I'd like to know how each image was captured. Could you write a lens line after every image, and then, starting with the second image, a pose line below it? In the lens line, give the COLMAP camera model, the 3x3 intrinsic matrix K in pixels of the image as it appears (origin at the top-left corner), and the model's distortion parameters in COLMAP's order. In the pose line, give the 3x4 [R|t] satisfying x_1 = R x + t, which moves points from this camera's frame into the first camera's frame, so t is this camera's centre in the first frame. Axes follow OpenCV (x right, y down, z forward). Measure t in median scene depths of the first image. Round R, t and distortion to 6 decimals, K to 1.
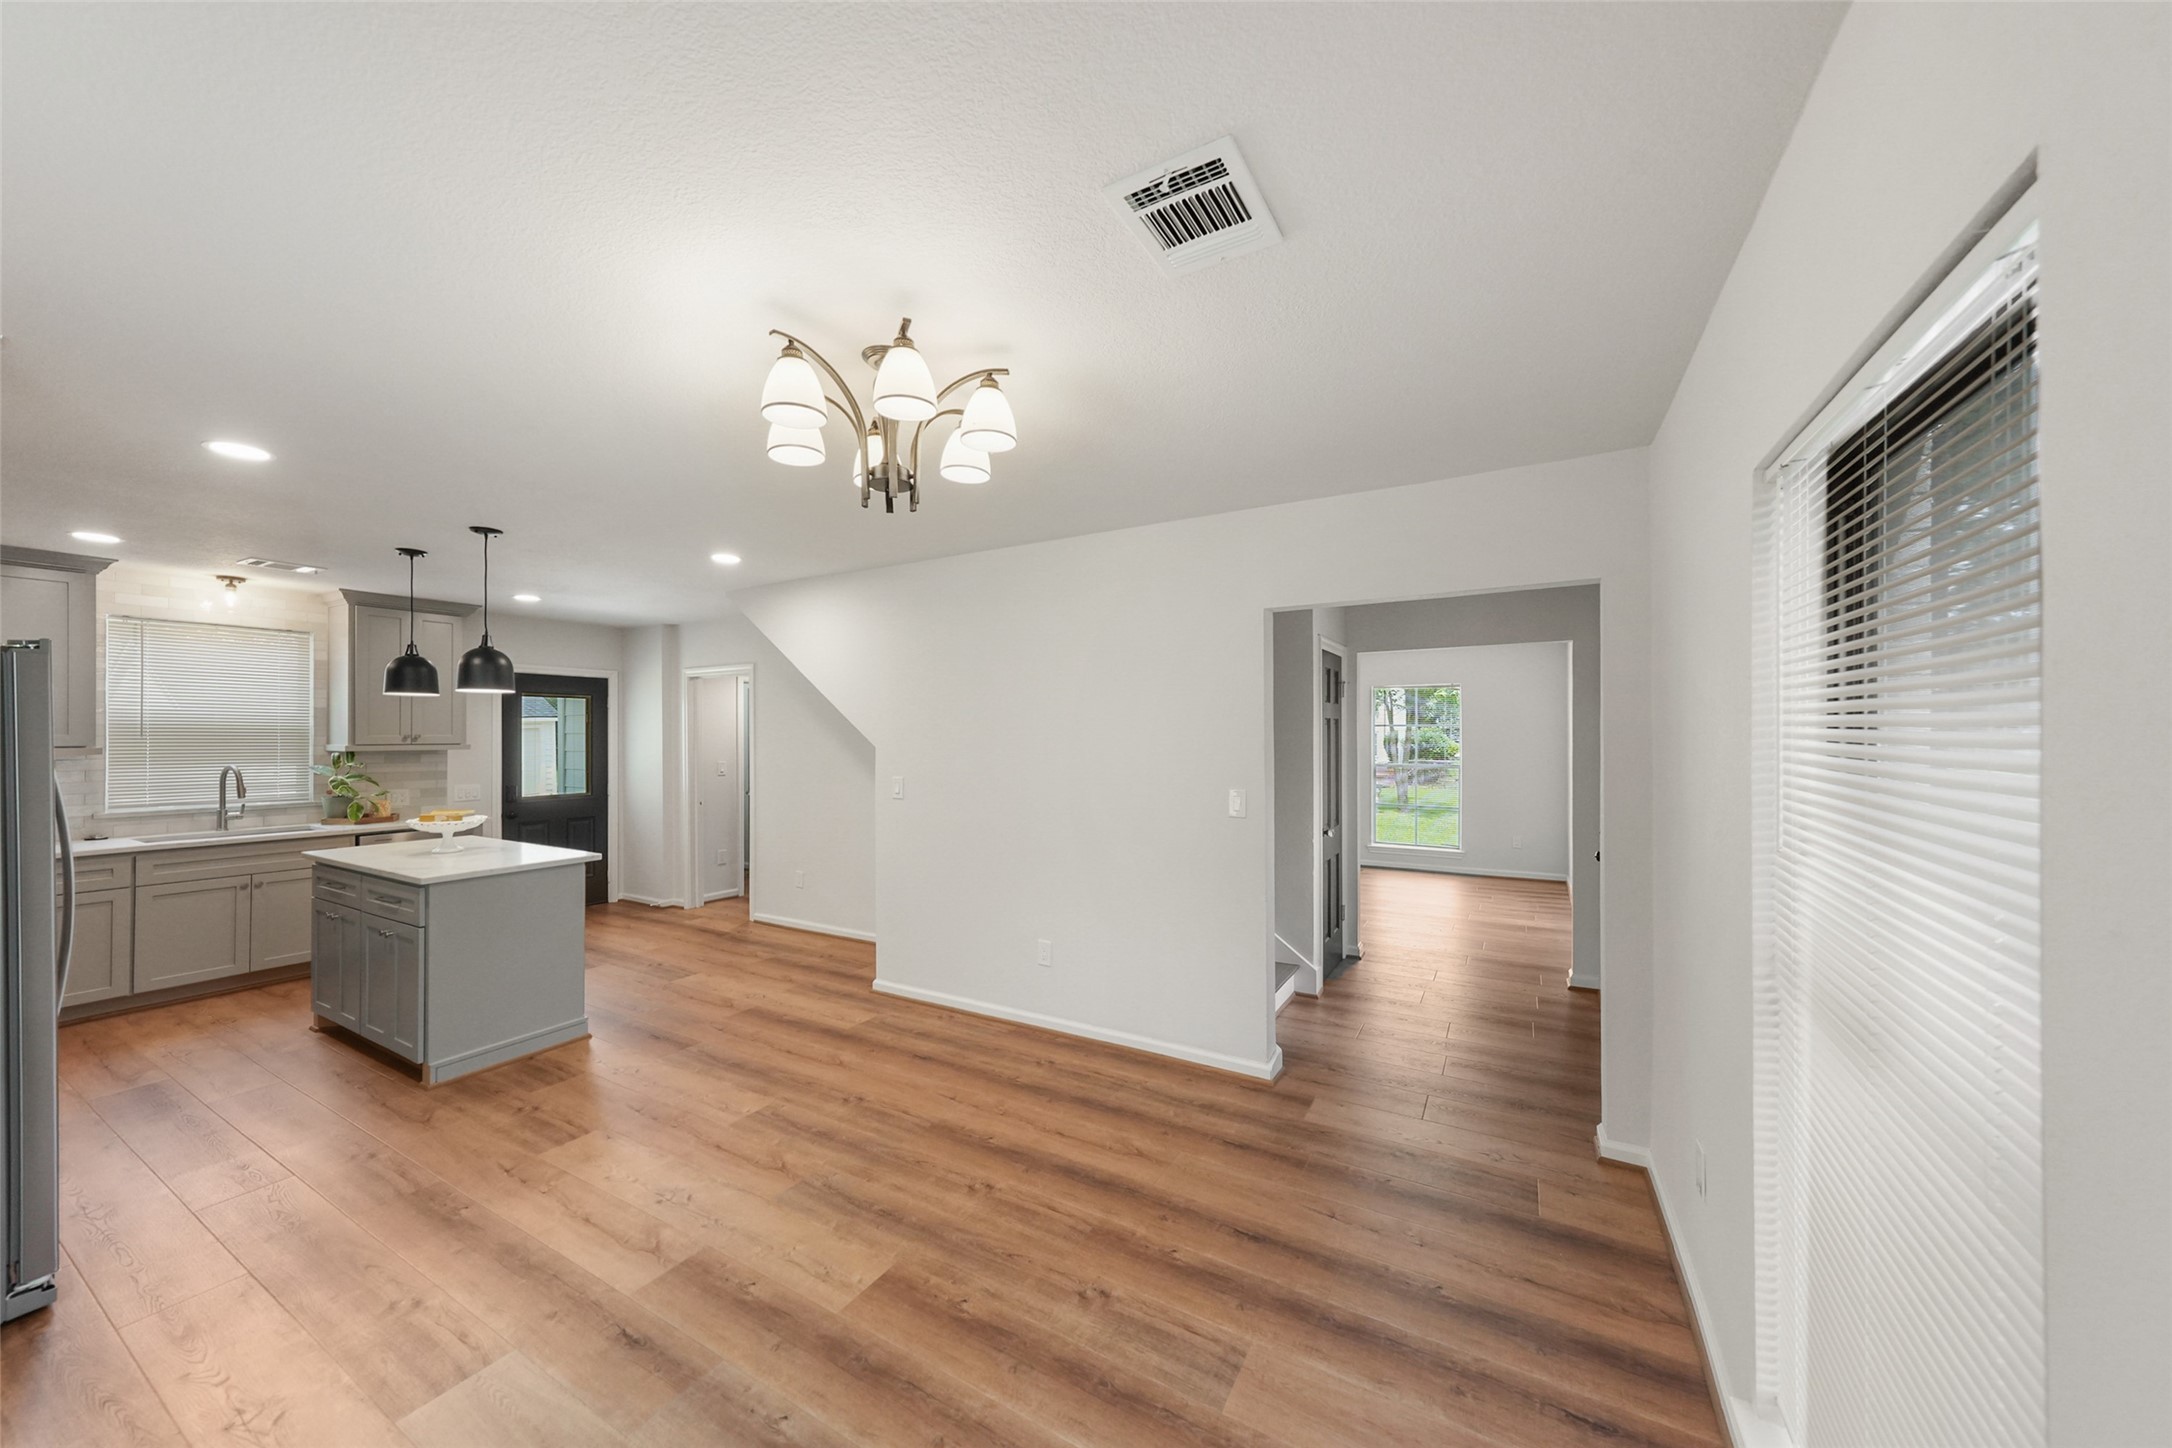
lens RADIAL K [[753.2, 0, 1092.7], [0, 753.2, 733.2], [0, 0, 1]] dist [0.009176, -0.000116]
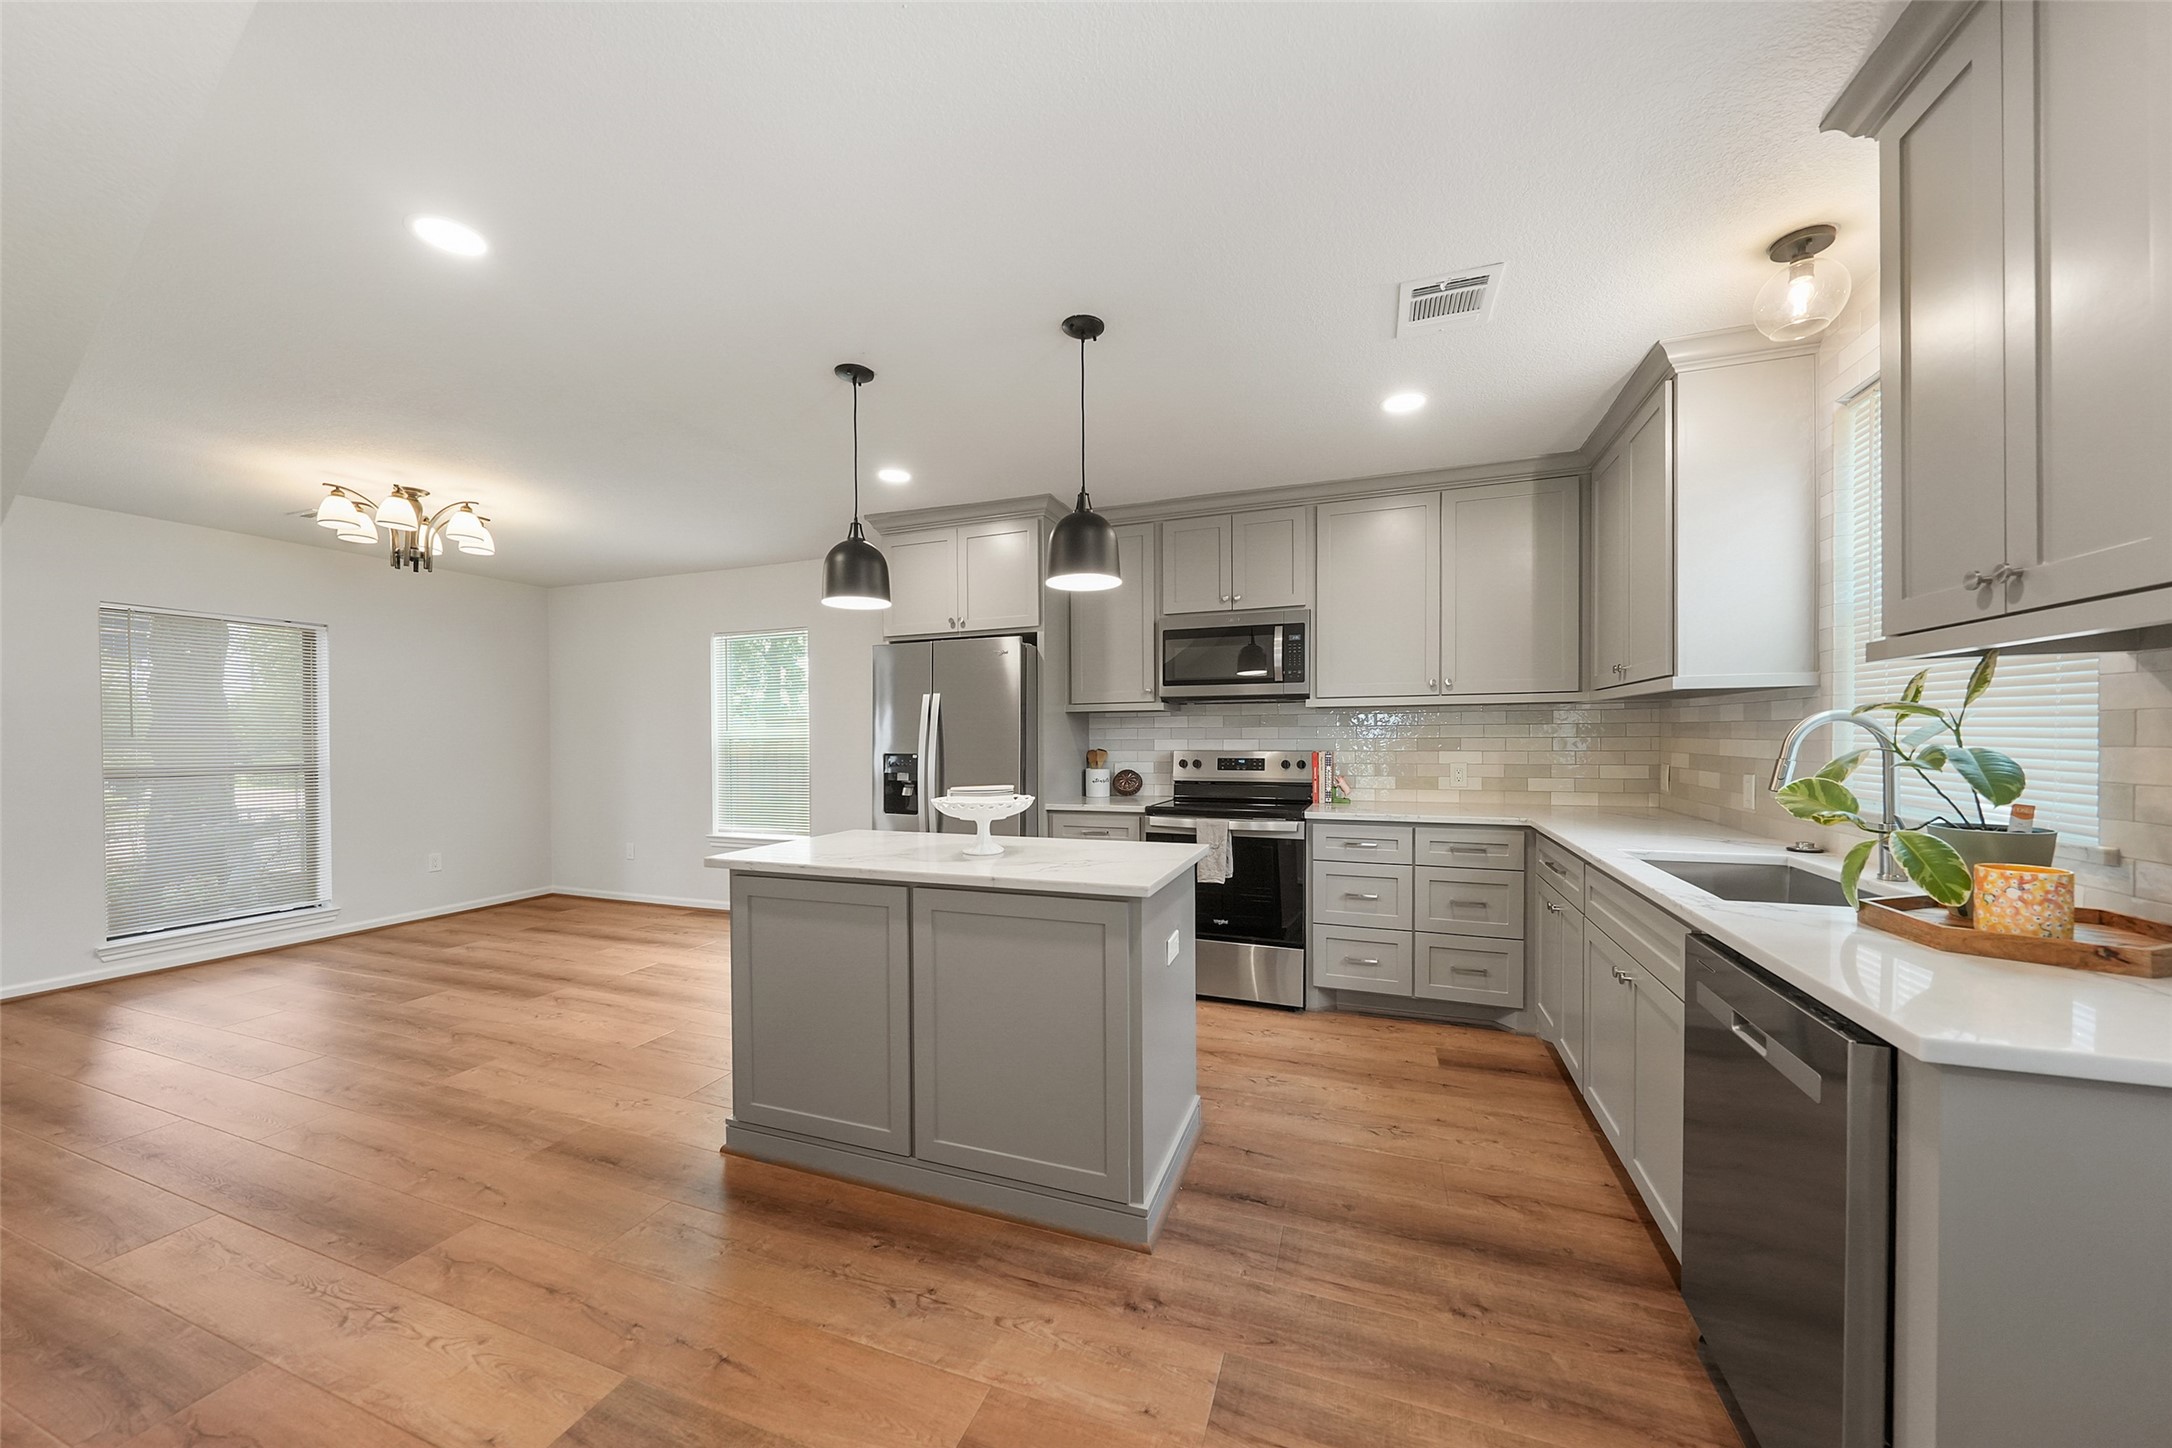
lens RADIAL K [[756.3, 0, 1086.9], [0, 756.3, 742.3], [0, 0, 1]] dist [-0.001651, -0.000169]
pose [[-0.987897, 0.009399, -0.154824, -1.070811], [0.008137, 0.999928, 0.008780, 0.081806], [0.154895, 0.007414, -0.987903, 2.046477]]
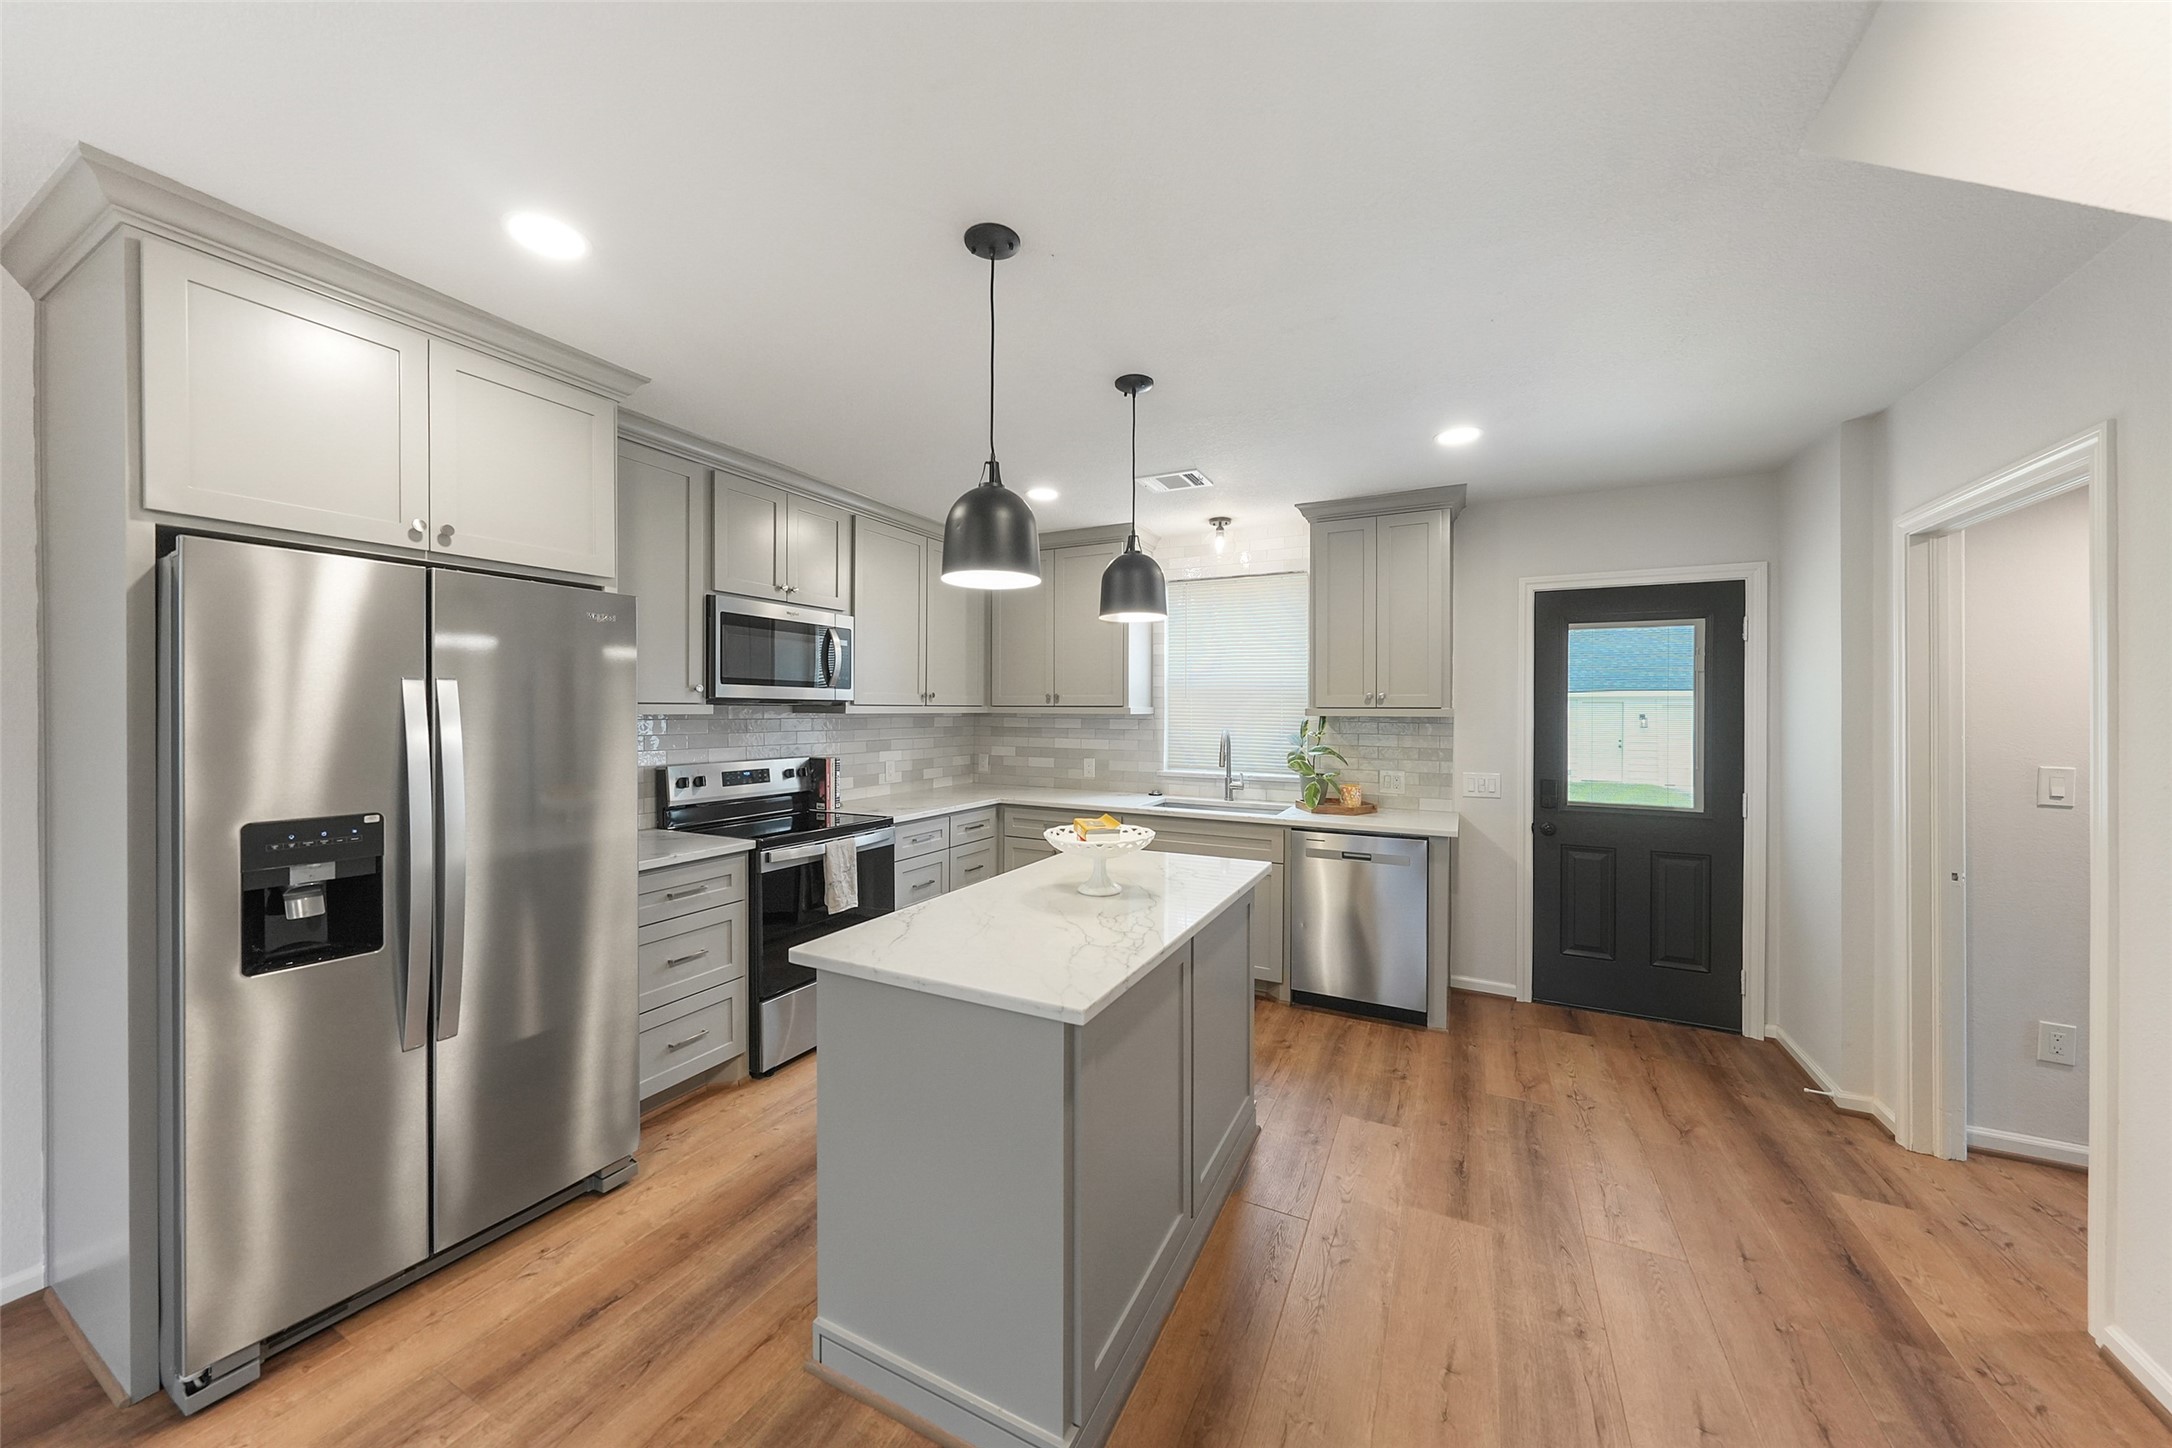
lens RADIAL K [[753.9, 0, 1088.9], [0, 753.9, 713.3], [0, 0, 1]] dist [-0.001234, -0.000150]
pose [[0.047208, 0.005623, -0.998869, -0.384724], [-0.004410, 0.999976, 0.005421, 0.029452], [0.998875, 0.004149, 0.047232, 1.228634]]
